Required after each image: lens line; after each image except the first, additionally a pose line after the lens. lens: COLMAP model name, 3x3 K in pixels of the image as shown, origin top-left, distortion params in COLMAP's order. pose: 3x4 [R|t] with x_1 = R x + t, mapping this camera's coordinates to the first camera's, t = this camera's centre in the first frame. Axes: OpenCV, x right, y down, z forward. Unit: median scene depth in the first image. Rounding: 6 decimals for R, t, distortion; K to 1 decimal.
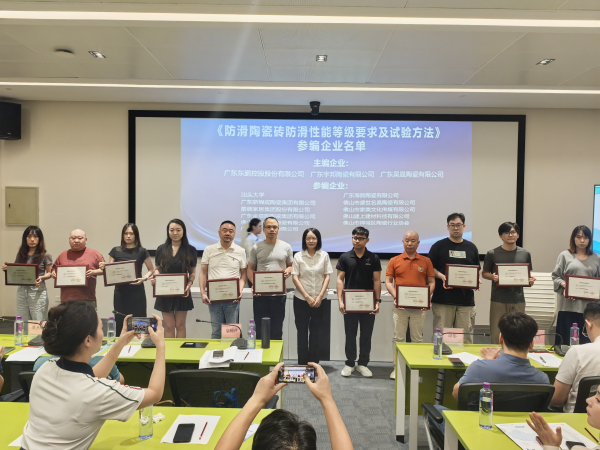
lens RADIAL K [[467.5, 0, 296.8], [0, 467.5, 226.9], [0, 0, 1]] dist [0.004032, -0.013260]
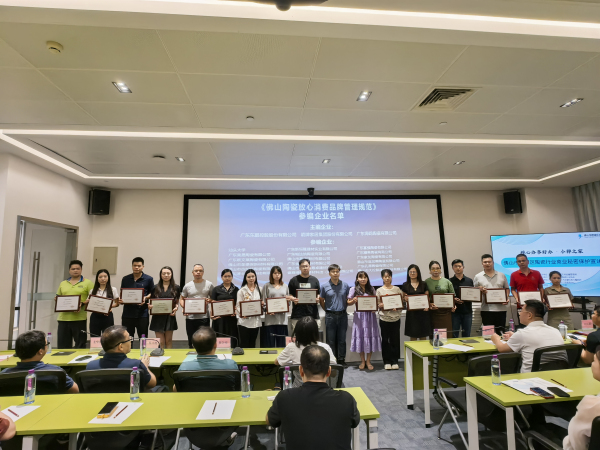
lens RADIAL K [[325.9, 0, 298.0], [0, 325.9, 225.5], [0, 0, 1]] dist [-0.046835, 0.002302]
pose [[0.994207, -0.020517, 0.105507, -0.120399], [0.035581, 0.989091, -0.142946, 0.005658], [-0.101423, 0.145872, 0.984091, -0.027855]]
